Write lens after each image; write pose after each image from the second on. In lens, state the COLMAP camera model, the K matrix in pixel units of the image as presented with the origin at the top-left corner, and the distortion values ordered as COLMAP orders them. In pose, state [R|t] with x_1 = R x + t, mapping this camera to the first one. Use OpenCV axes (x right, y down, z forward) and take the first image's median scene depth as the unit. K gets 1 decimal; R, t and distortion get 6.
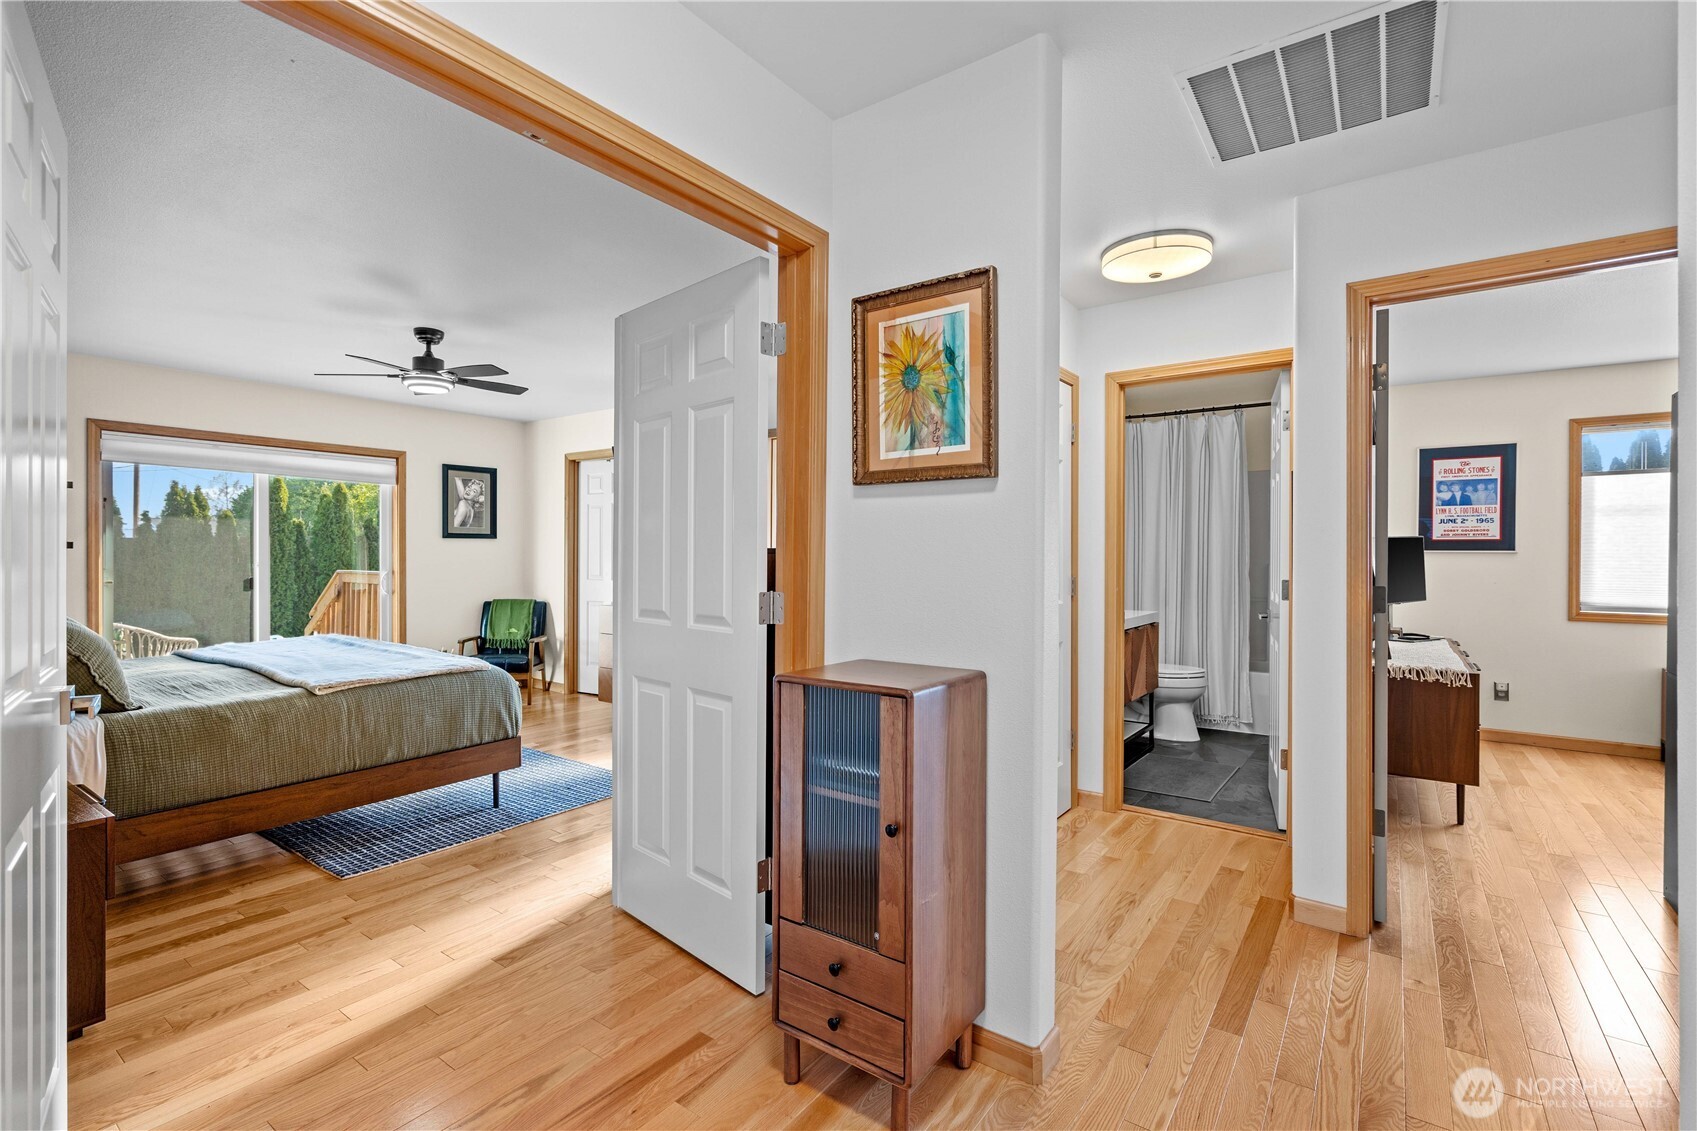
lens RADIAL K [[780.6, 0, 821.4], [0, 780.6, 569.6], [0, 0, 1]] dist [-0.000306, -0.001016]
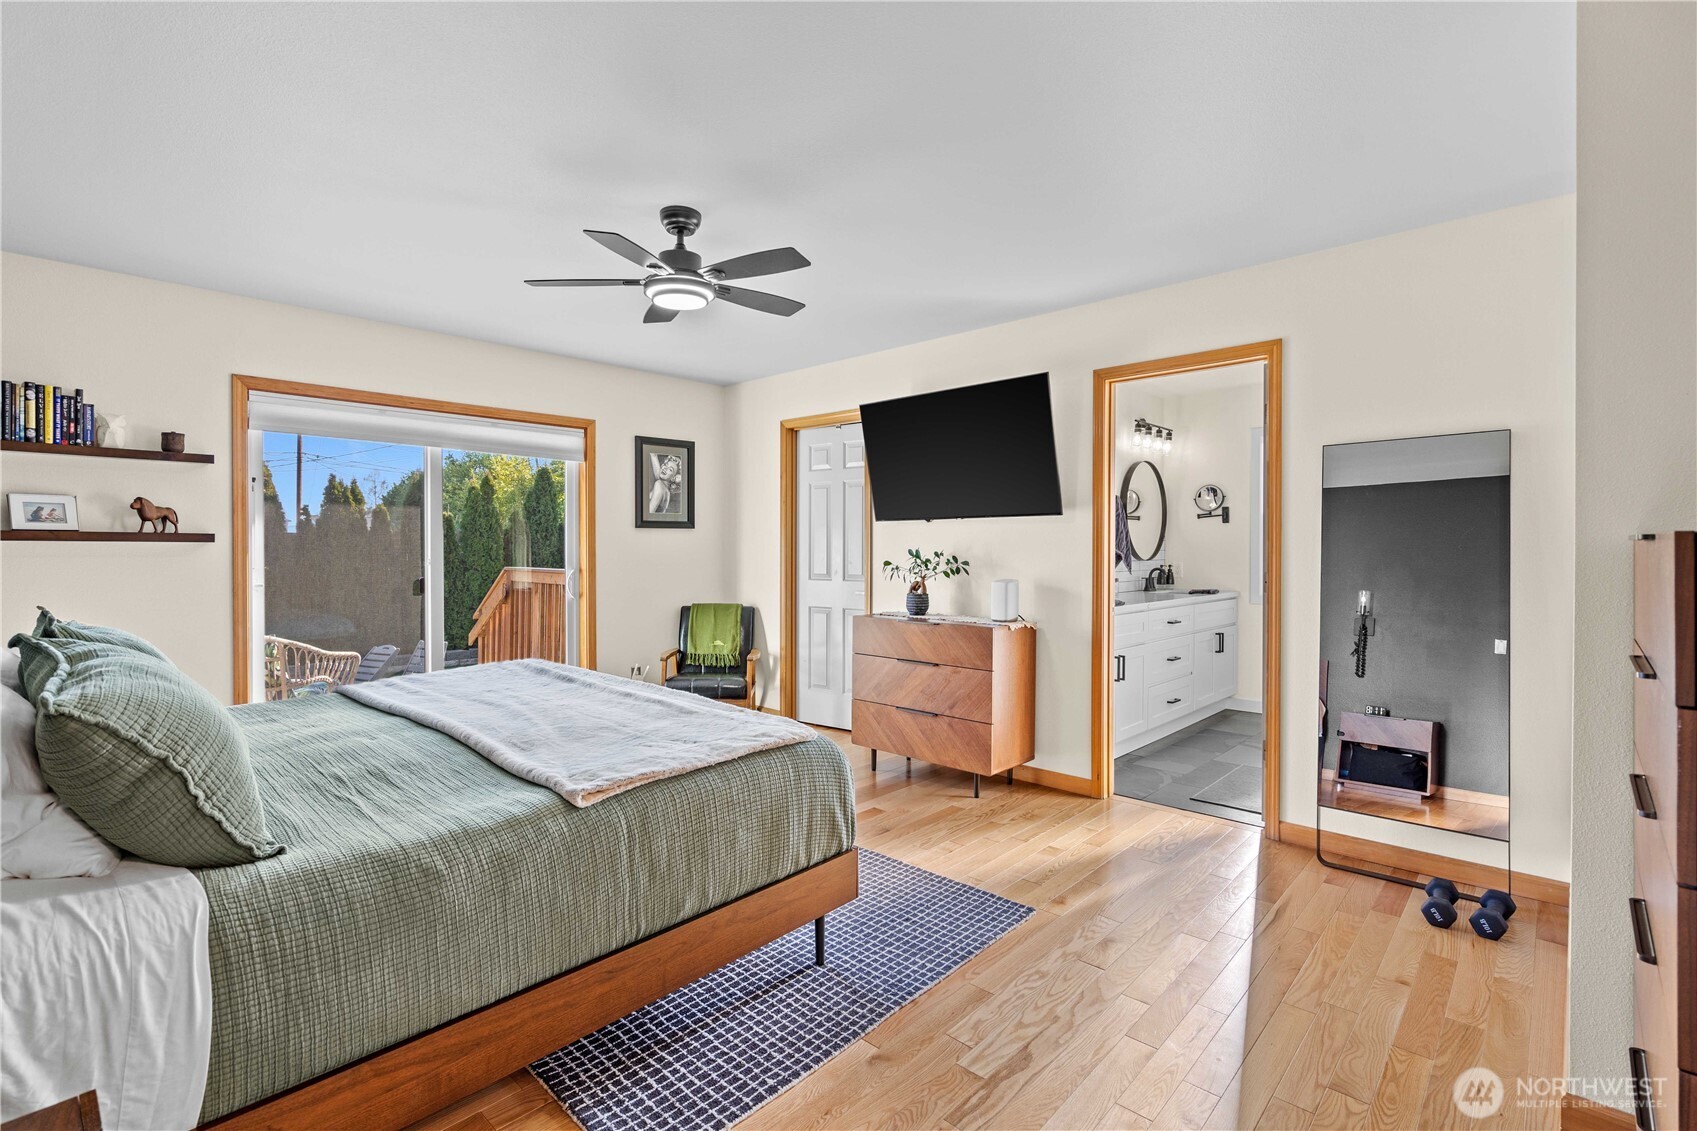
lens RADIAL K [[795.3, 0, 828.1], [0, 795.3, 566.6], [0, 0, 1]] dist [-0.003649, -0.000162]
pose [[0.991072, -0.000510, -0.133330, -0.186455], [0.001171, 0.999987, 0.004875, -0.004484], [0.133326, -0.004987, 0.991060, 0.221562]]
